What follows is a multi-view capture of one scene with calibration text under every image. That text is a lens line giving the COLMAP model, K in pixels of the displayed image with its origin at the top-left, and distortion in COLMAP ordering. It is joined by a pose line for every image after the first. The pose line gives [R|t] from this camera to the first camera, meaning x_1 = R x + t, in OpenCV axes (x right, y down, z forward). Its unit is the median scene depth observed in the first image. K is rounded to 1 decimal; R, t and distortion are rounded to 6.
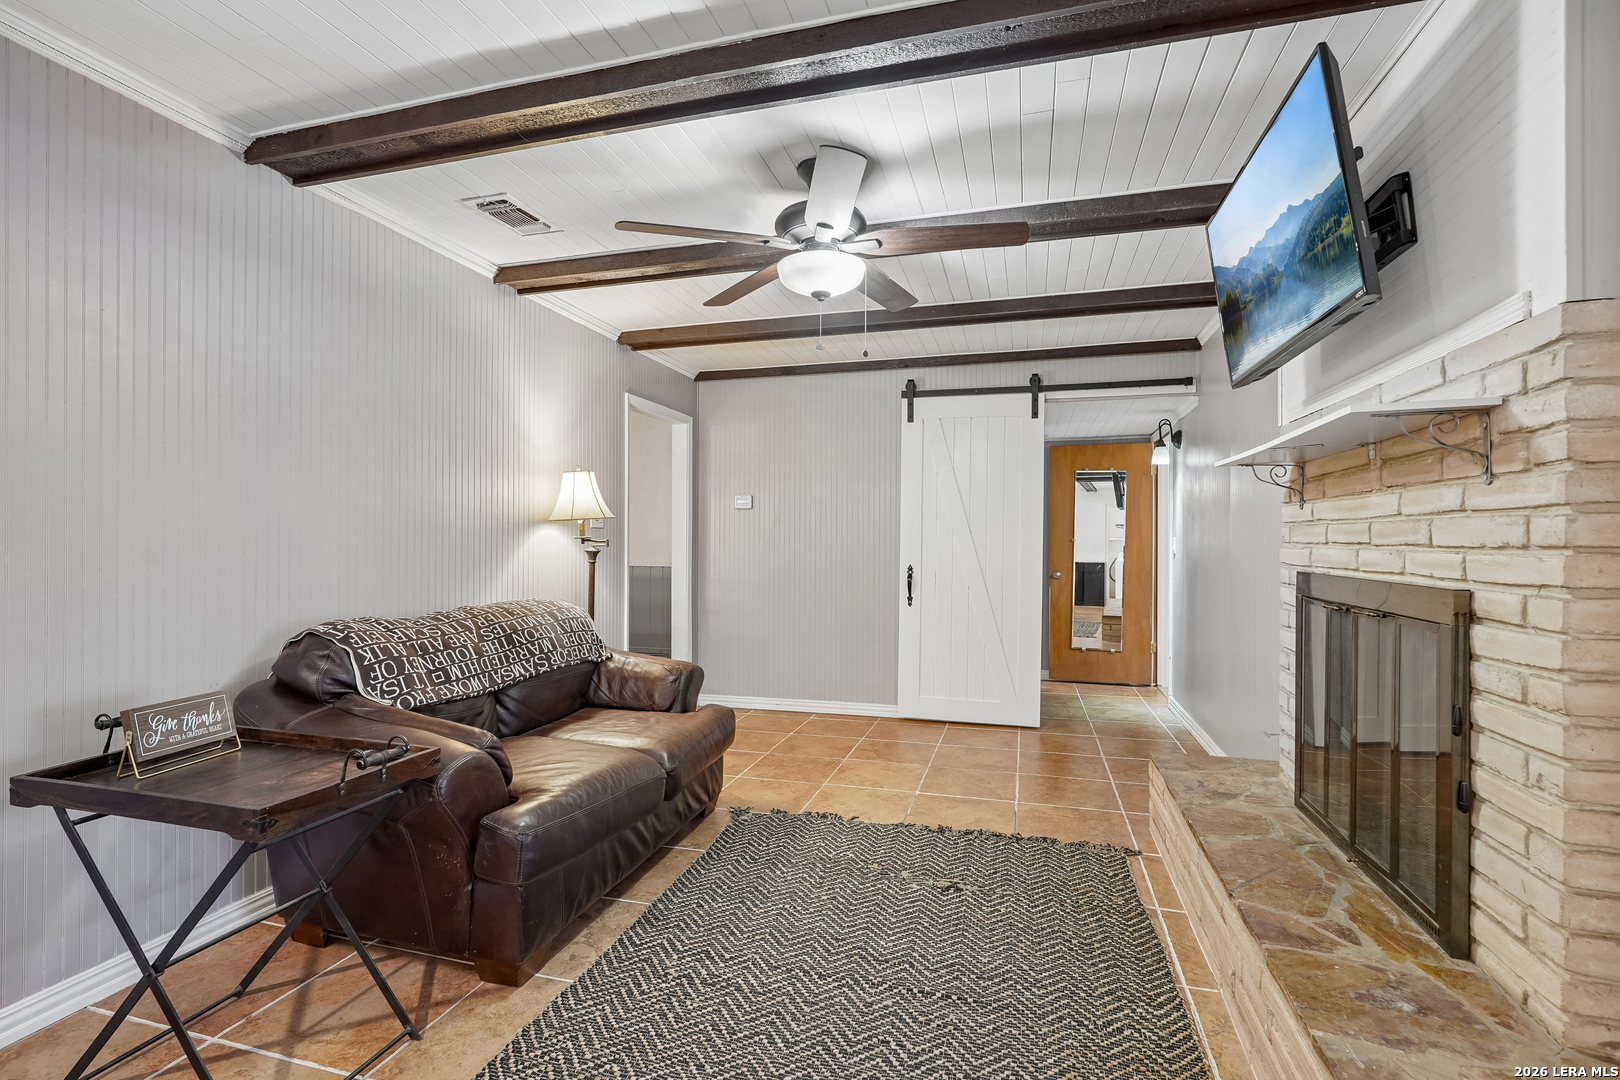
lens RADIAL K [[755.8, 0, 801.8], [0, 755.8, 542.8], [0, 0, 1]] dist [-0.008033, 0.004493]
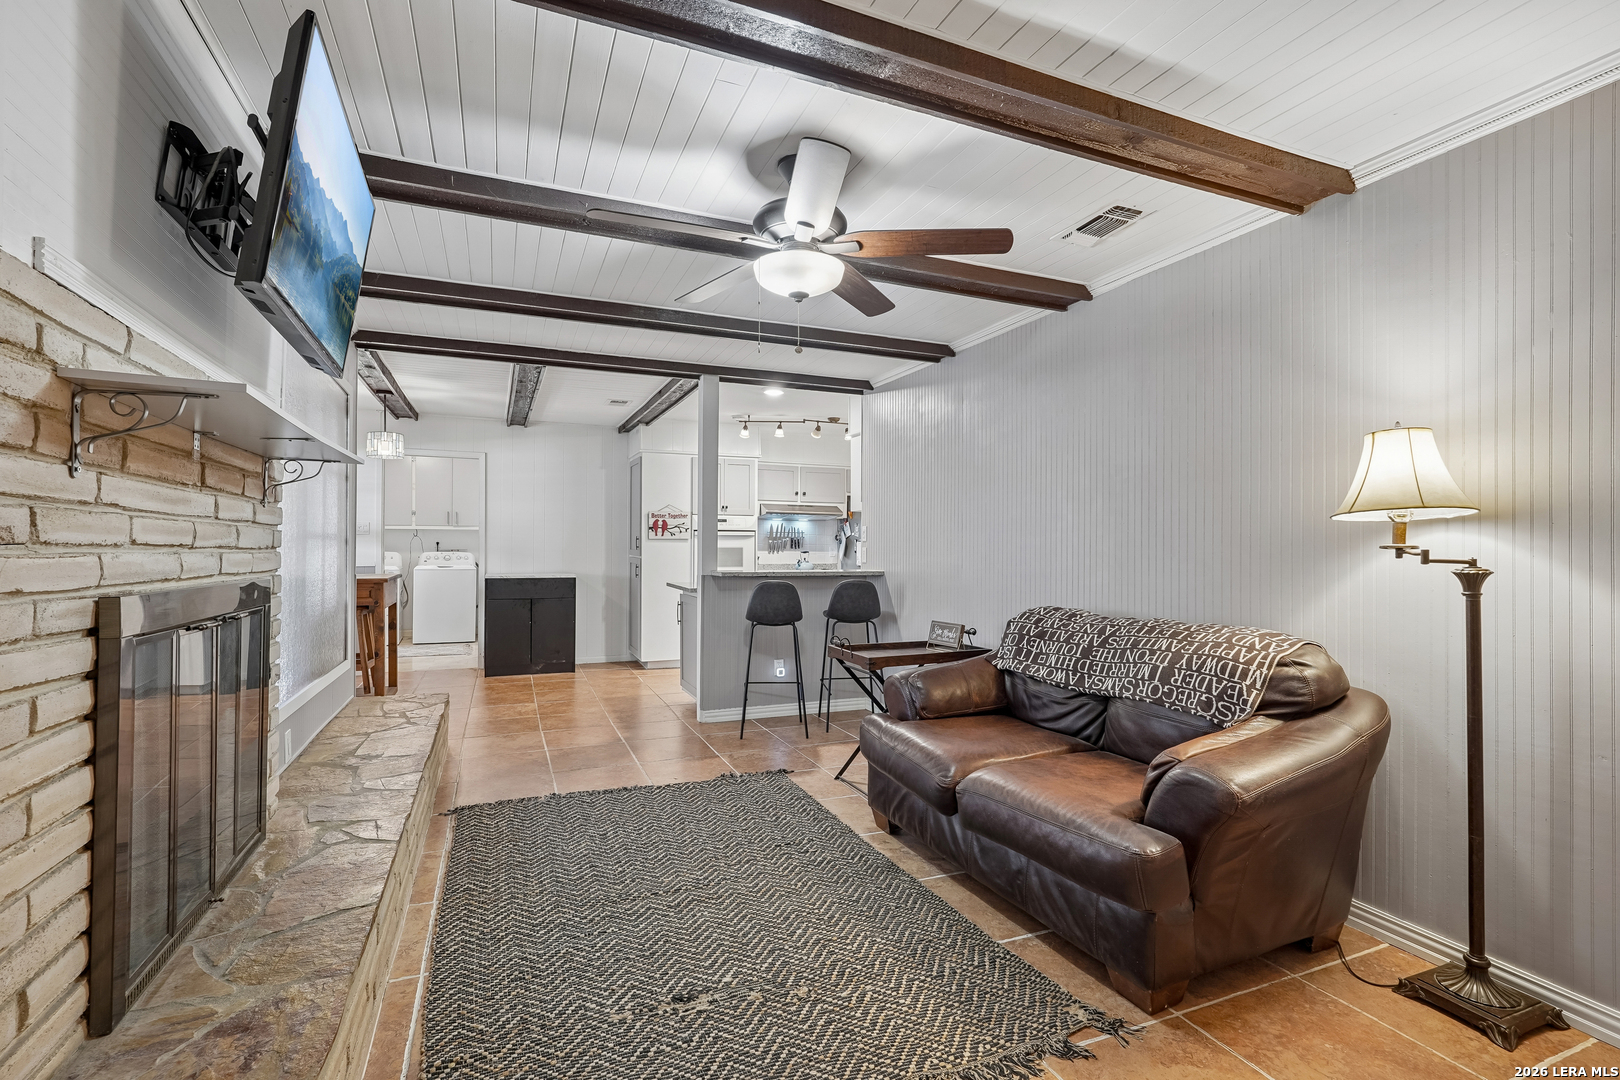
lens RADIAL K [[714.5, 0, 799.2], [0, 714.5, 541.9], [0, 0, 1]] dist [-0.010947, 0.006564]
pose [[-0.773798, -0.013552, -0.633287, 0.644708], [-0.008765, 0.999904, -0.010688, -0.000908], [0.633371, -0.002720, -0.773843, 1.829948]]
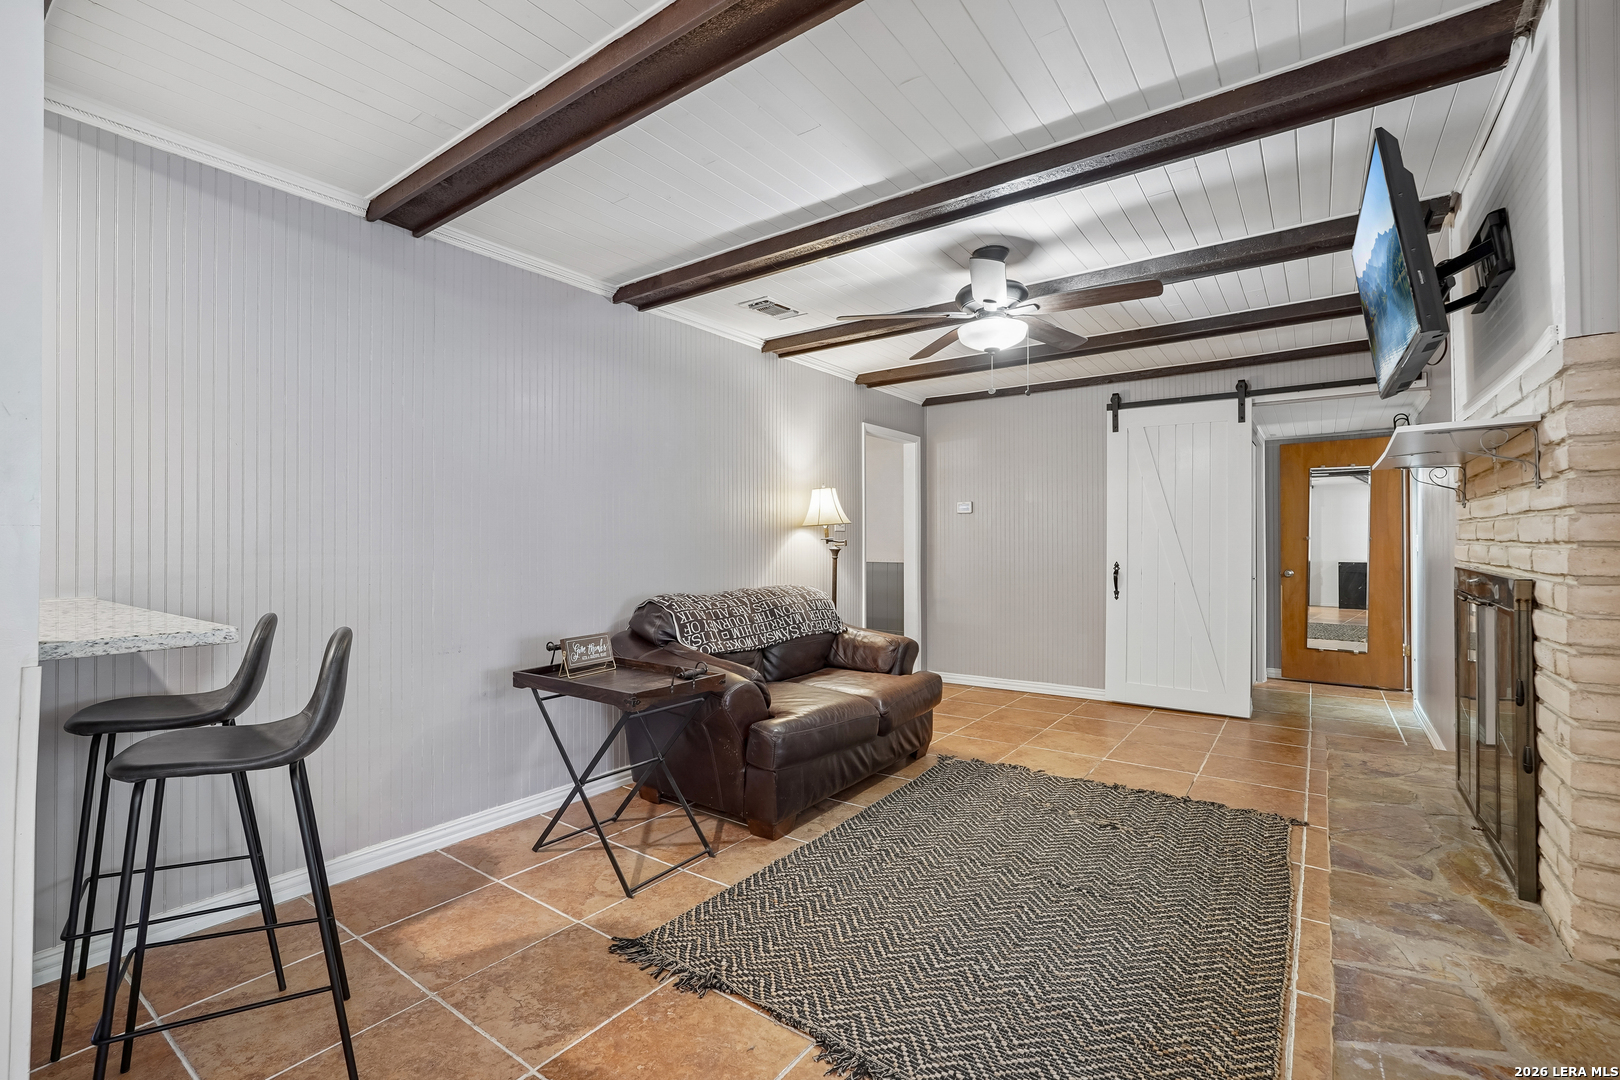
lens RADIAL K [[714.5, 0, 803.8], [0, 714.5, 537.4], [0, 0, 1]] dist [-0.010947, 0.006564]
pose [[0.941261, -0.006850, -0.337610, 0.140973], [0.004142, 0.999953, -0.008740, 0.002005], [0.337654, 0.006829, 0.941246, -0.274644]]
